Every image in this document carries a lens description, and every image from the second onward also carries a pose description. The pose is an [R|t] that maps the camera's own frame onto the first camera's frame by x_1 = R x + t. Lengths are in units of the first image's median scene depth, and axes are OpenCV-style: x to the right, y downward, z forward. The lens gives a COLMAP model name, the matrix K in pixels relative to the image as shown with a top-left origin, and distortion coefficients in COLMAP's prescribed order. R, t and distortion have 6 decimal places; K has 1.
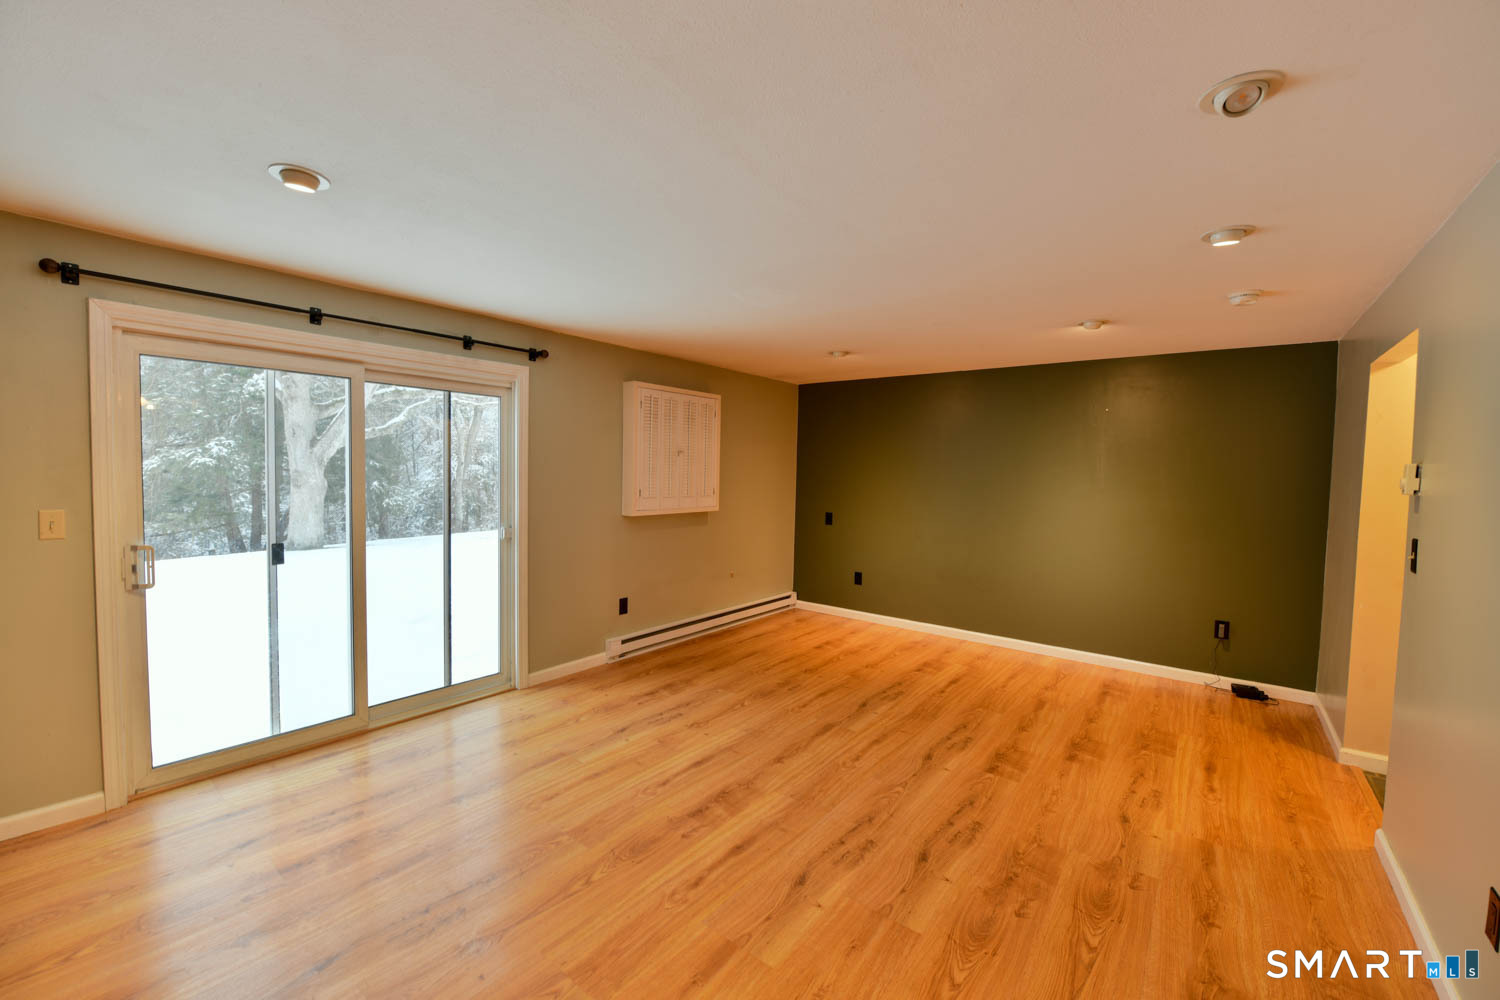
lens RADIAL K [[598.3, 0, 754.2], [0, 598.3, 497.6], [0, 0, 1]] dist [-0.012420, -0.000864]
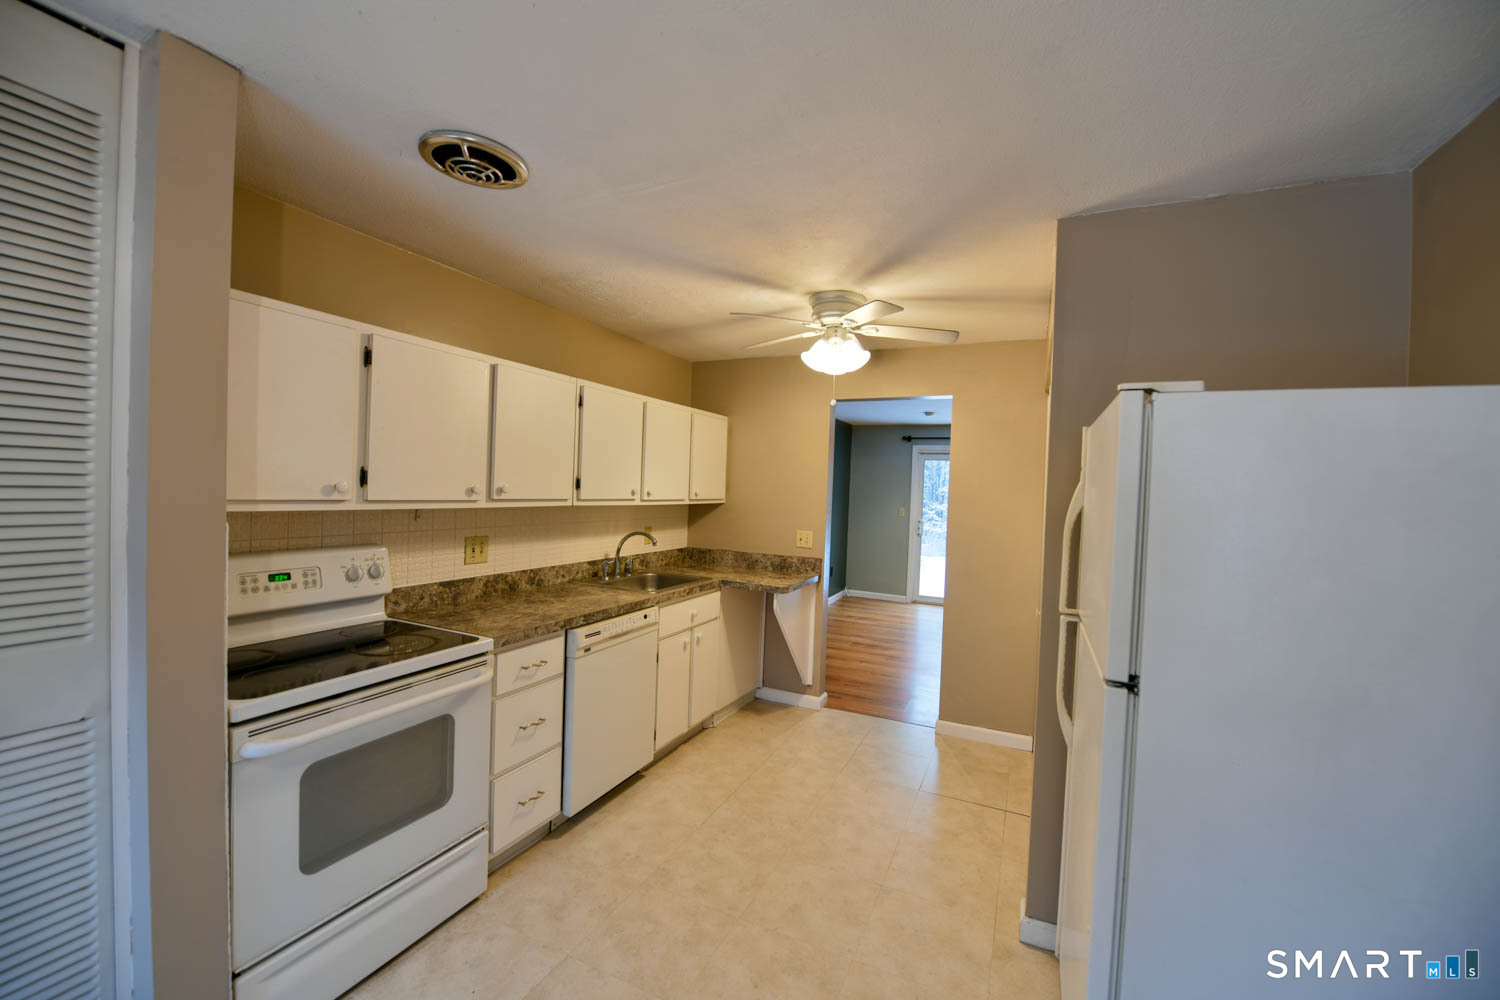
lens RADIAL K [[598.3, 0, 745.9], [0, 598.3, 498.0], [0, 0, 1]] dist [-0.012420, -0.000864]
pose [[0.214464, 0.006519, -0.976710, 1.781984], [-0.078792, 0.996834, -0.010648, 0.062749], [0.973549, 0.079241, 0.214298, -0.564254]]
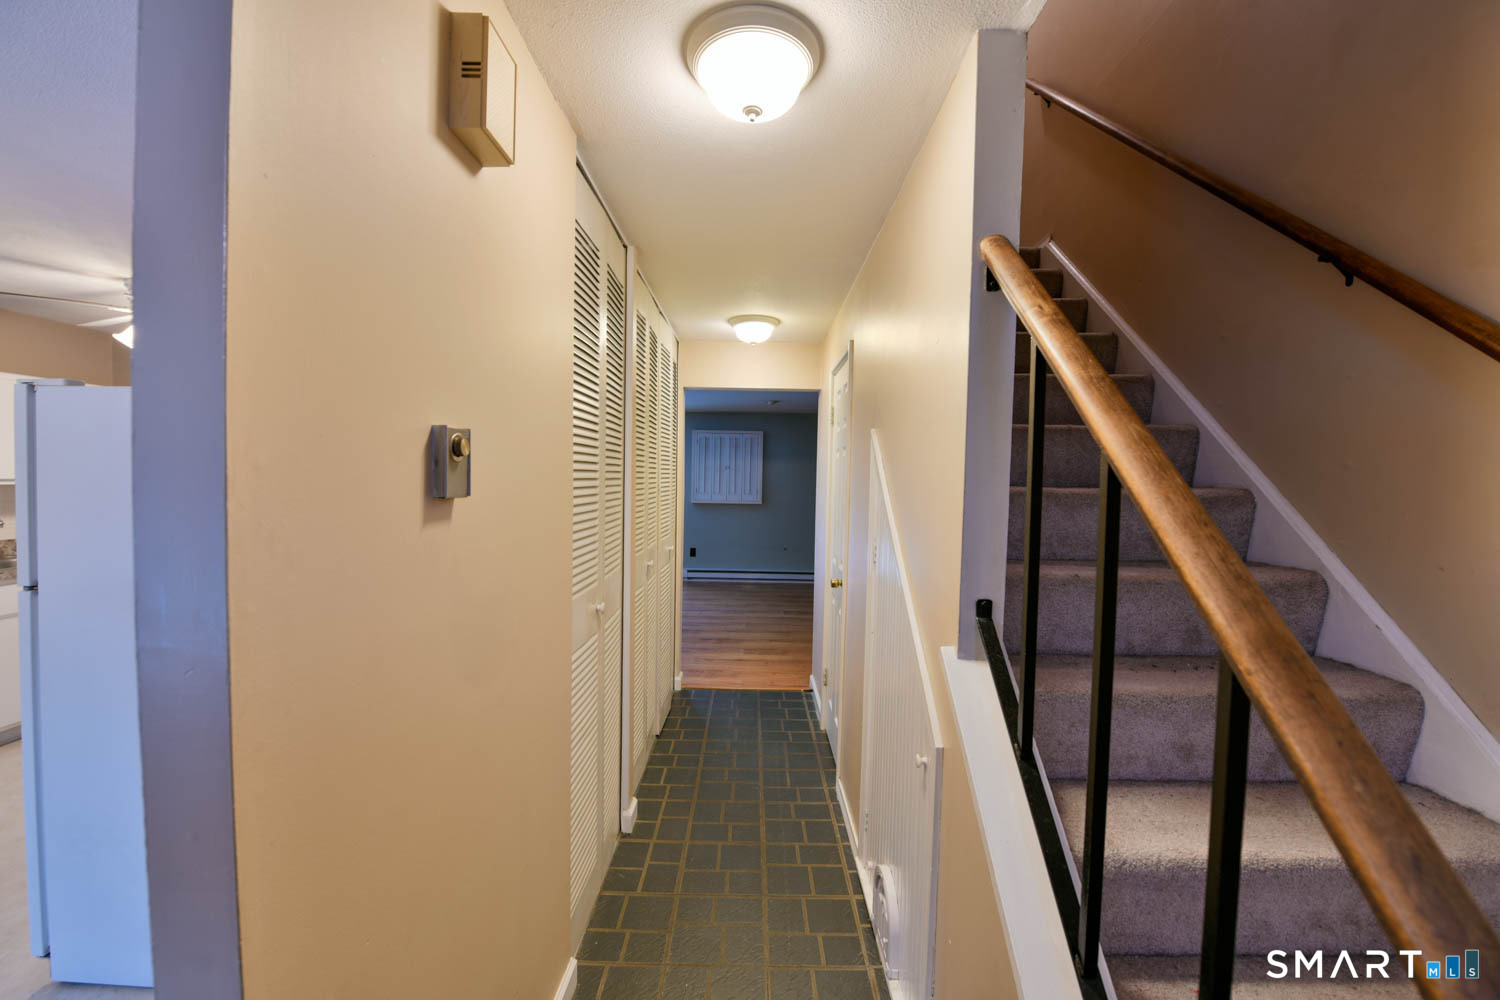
lens RADIAL K [[598.3, 0, 752.0], [0, 598.3, 501.1], [0, 0, 1]] dist [-0.012420, -0.000864]
pose [[0.605199, 0.021779, -0.795777, 2.379425], [-0.044146, 0.999006, -0.006232, 0.050056], [0.794850, 0.038902, 0.605558, 0.049540]]
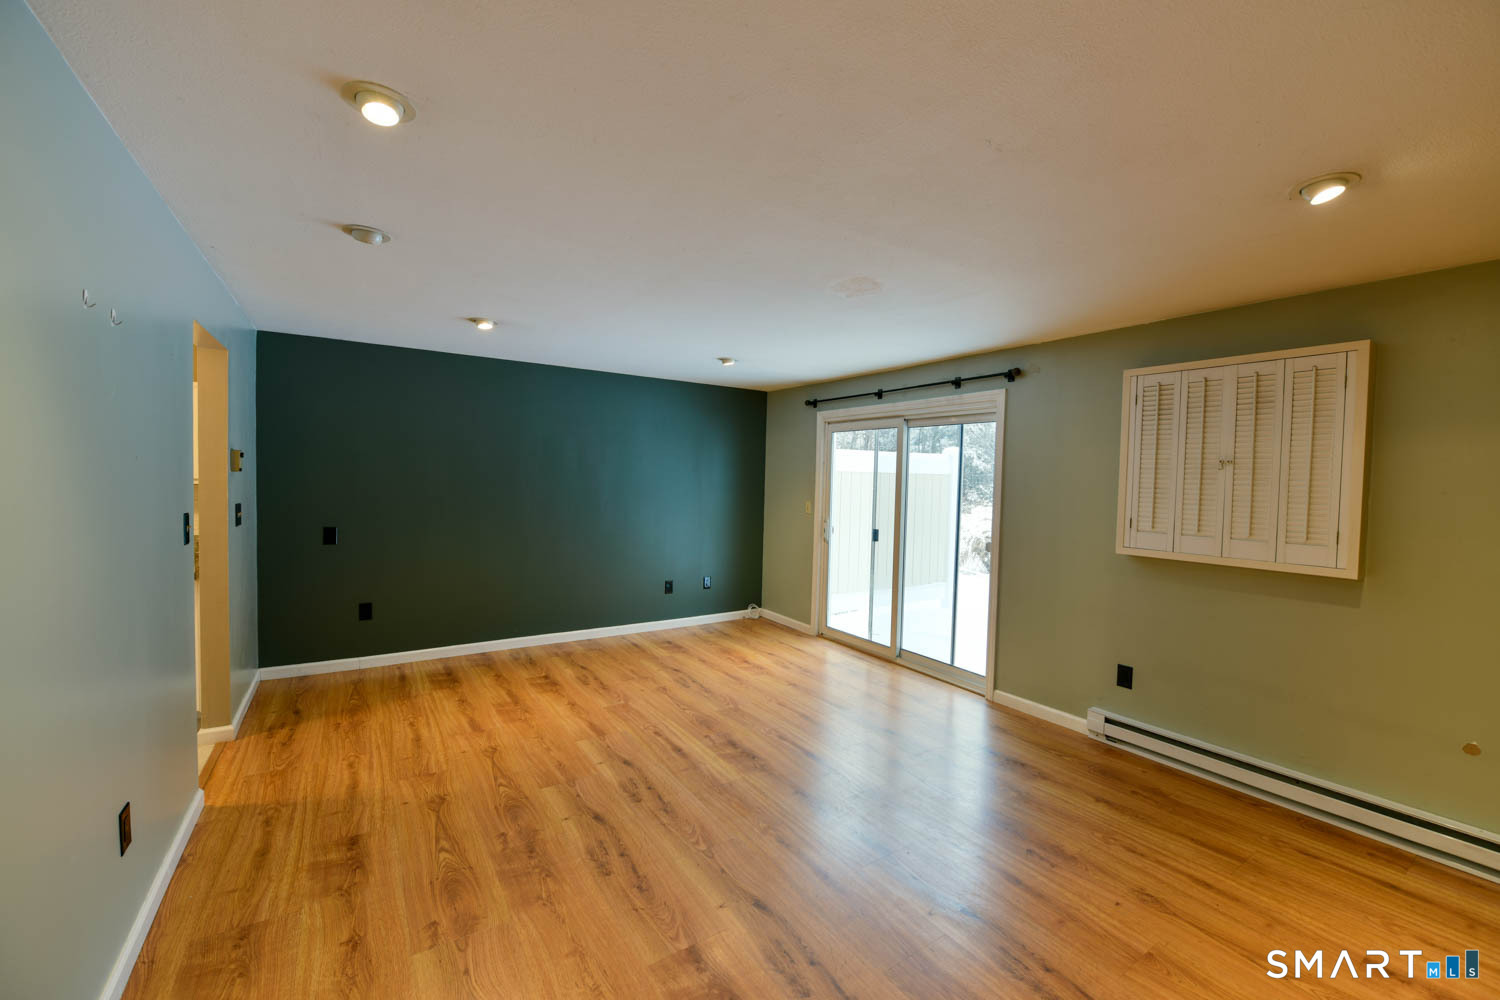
lens RADIAL K [[598.3, 0, 753.2], [0, 598.3, 496.9], [0, 0, 1]] dist [-0.012420, -0.000864]
pose [[-0.316274, 0.000817, -0.948668, 1.092917], [-0.076398, 0.996730, 0.026328, -0.040124], [0.945587, 0.080803, -0.315177, 1.379779]]
